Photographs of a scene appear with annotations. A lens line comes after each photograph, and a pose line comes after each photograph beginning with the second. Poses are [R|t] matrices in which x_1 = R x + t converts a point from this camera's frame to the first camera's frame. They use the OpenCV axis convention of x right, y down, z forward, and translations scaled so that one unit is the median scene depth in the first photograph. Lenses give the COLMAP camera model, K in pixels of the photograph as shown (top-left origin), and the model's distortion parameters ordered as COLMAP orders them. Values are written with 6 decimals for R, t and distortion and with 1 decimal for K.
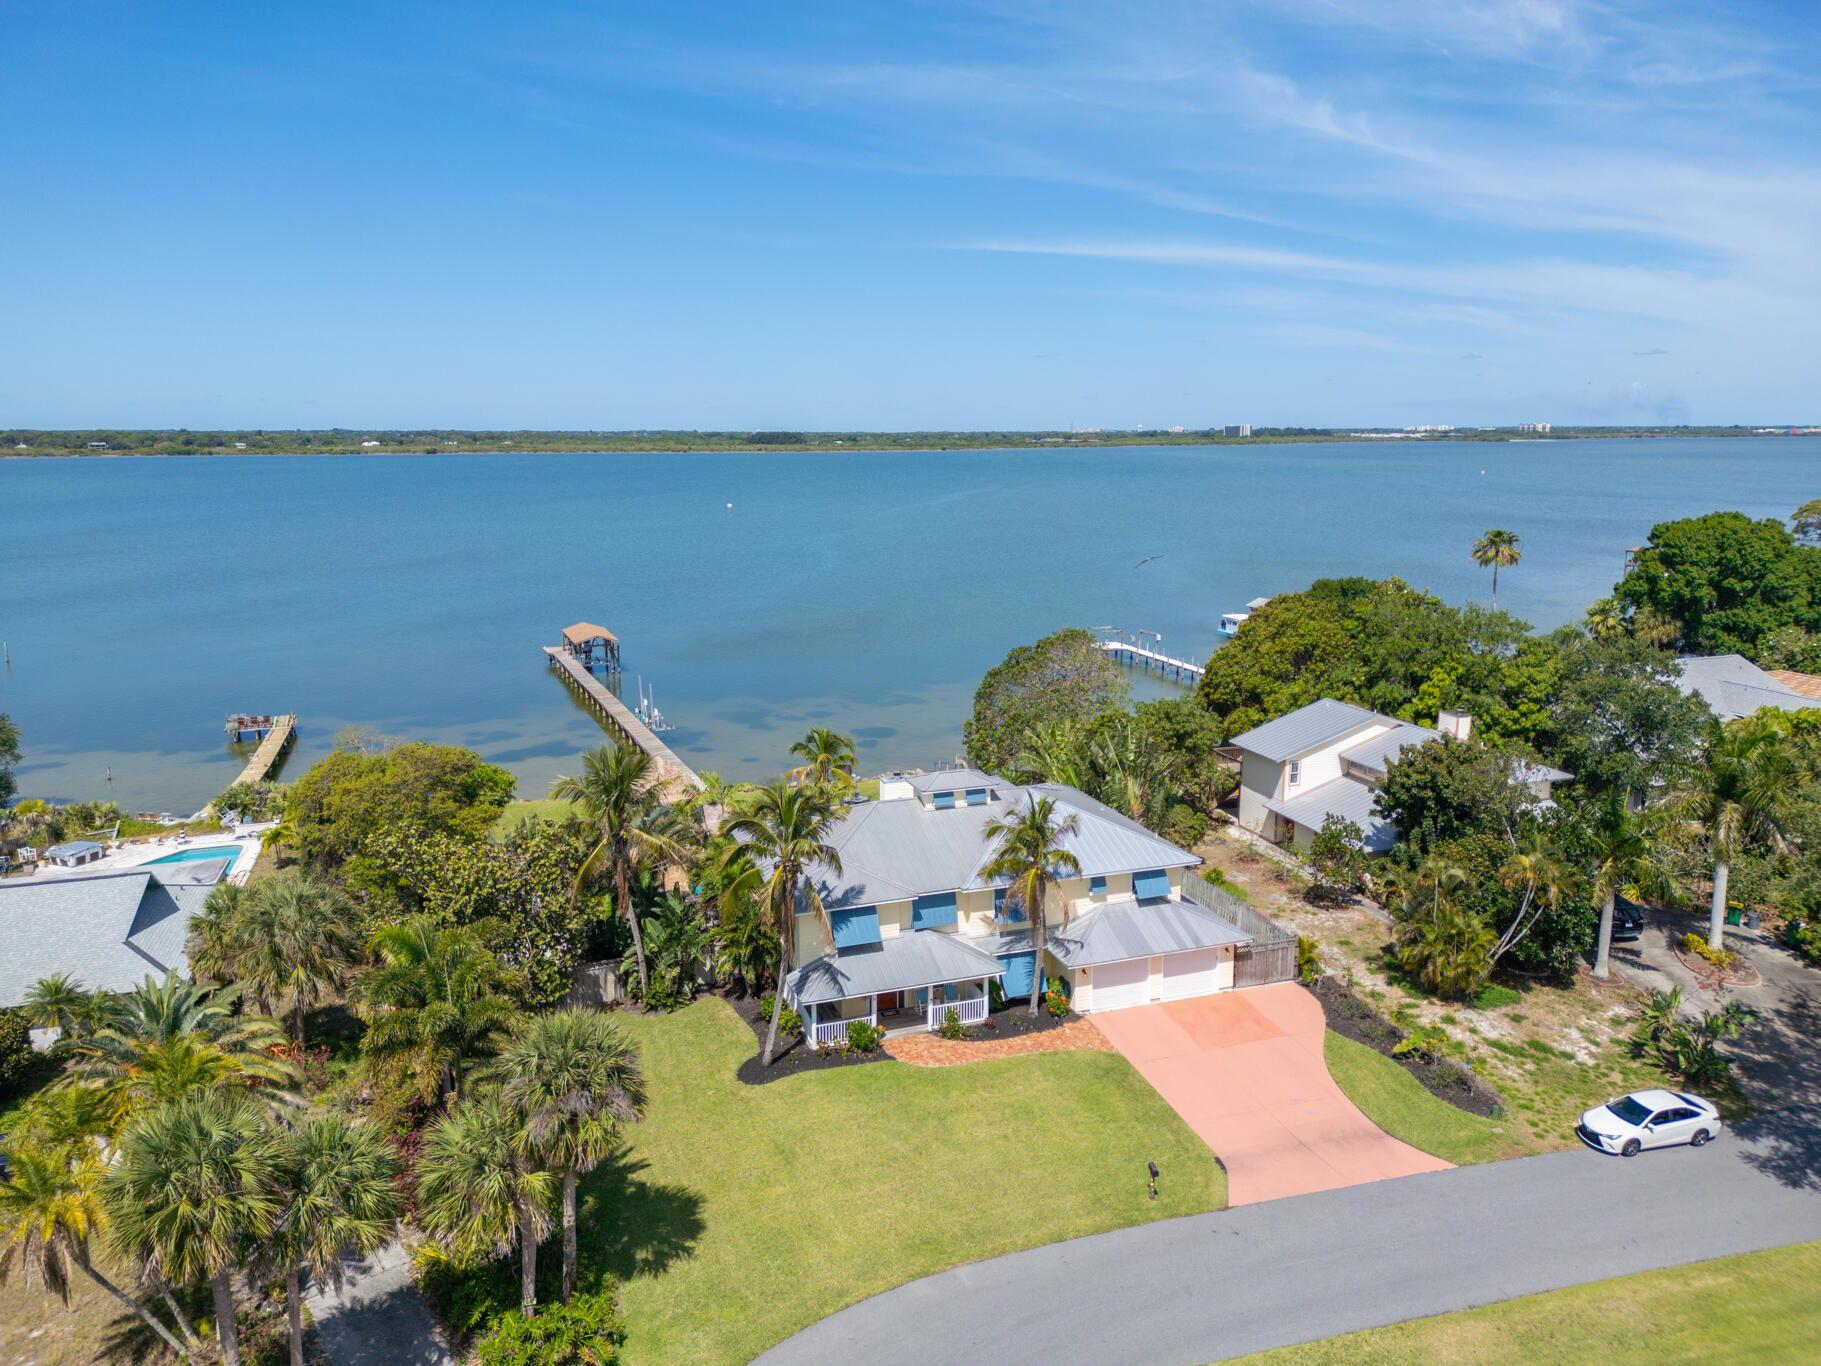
lens RADIAL K [[1273.0, 0, 913.8], [0, 1273.0, 679.6], [0, 0, 1]] dist [0.084634, -0.084738]
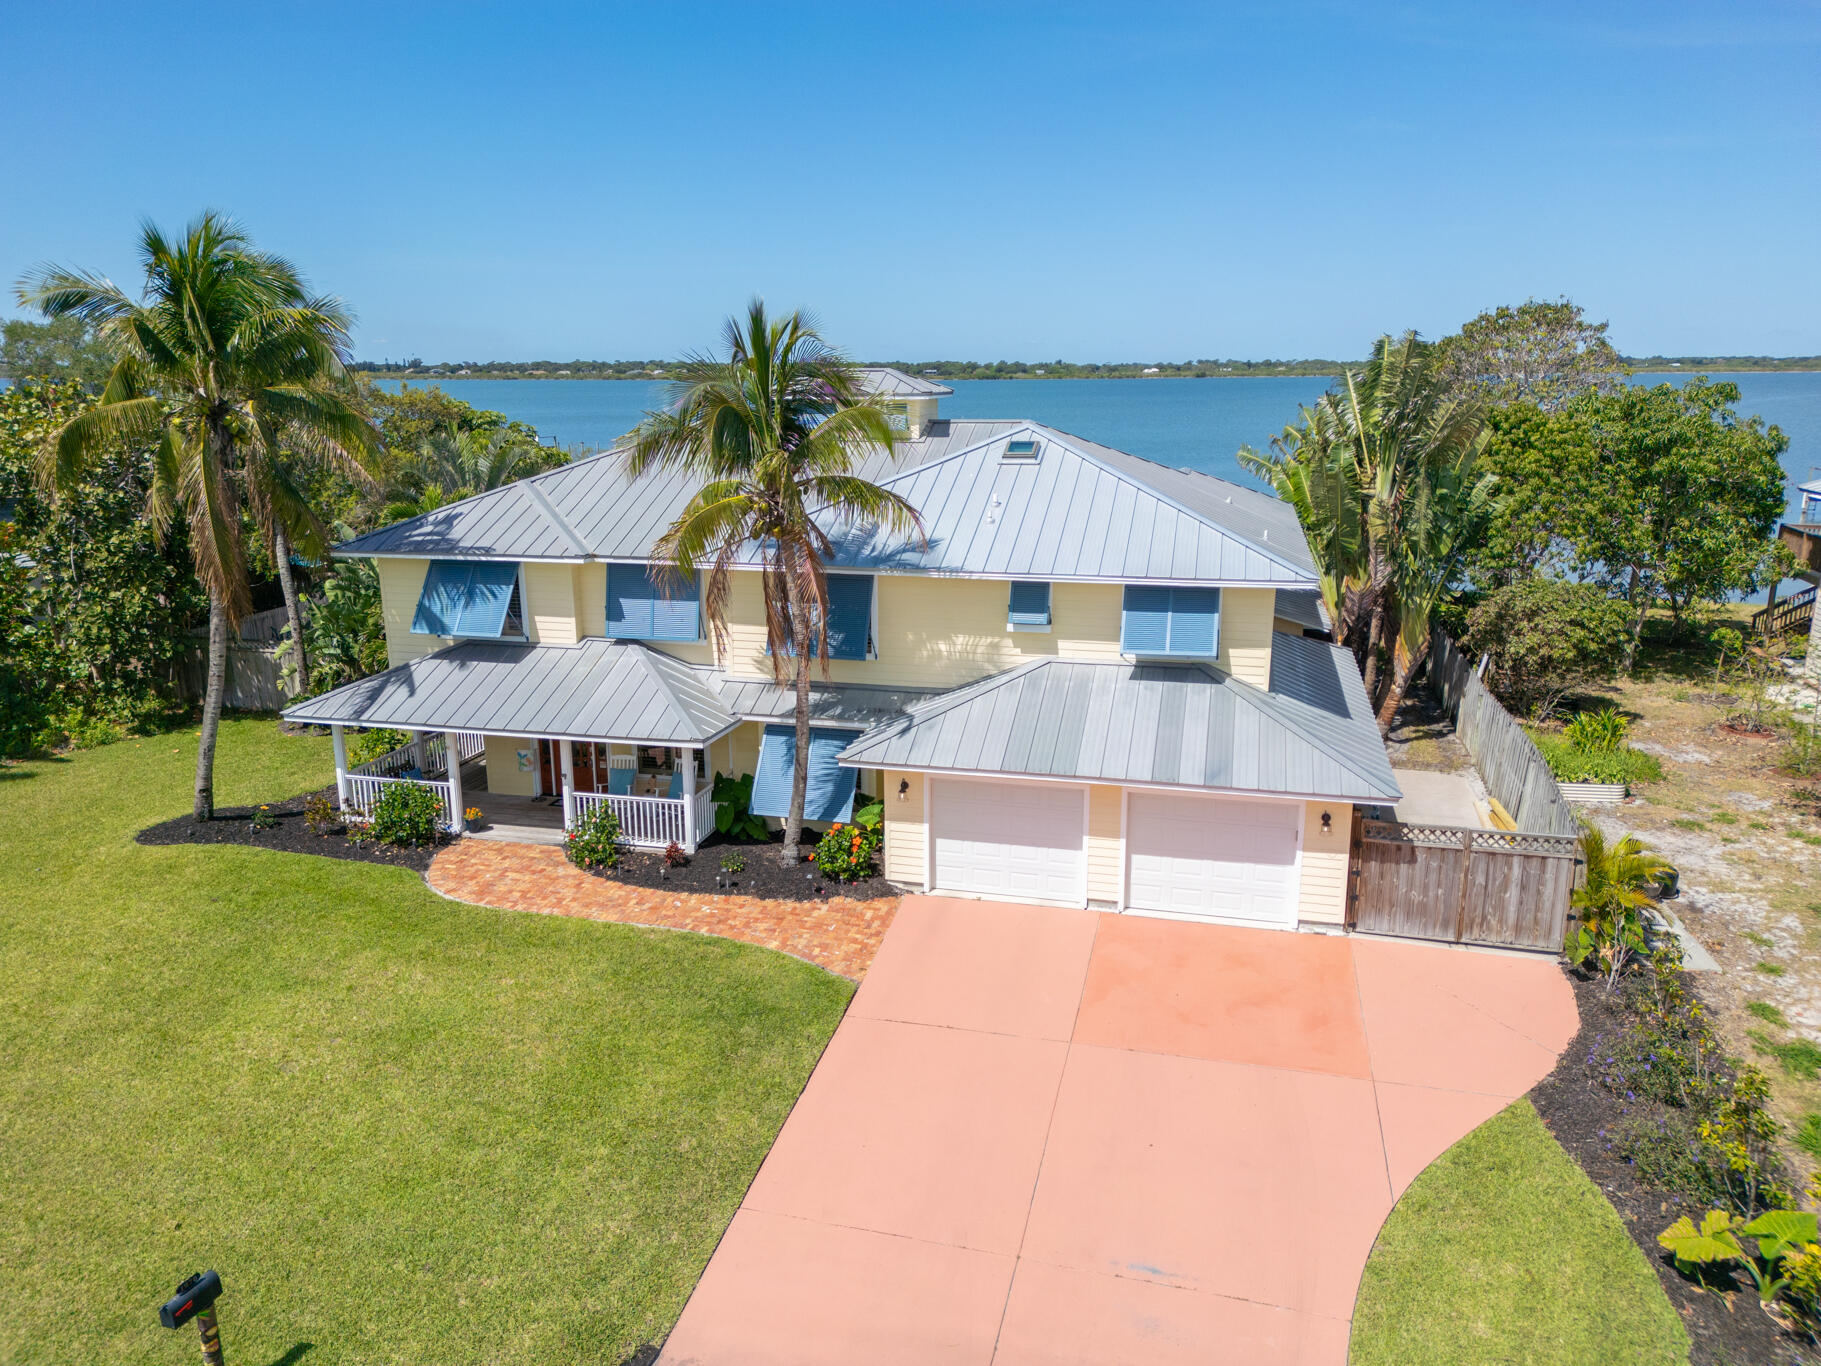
lens RADIAL K [[1273.0, 0, 913.8], [0, 1273.0, 679.6], [0, 0, 1]] dist [0.084634, -0.084738]
pose [[0.834635, 0.130092, -0.535220, 0.341877], [-0.103291, 0.991436, 0.079906, 0.157157], [0.541032, -0.011409, 0.840925, 0.643449]]
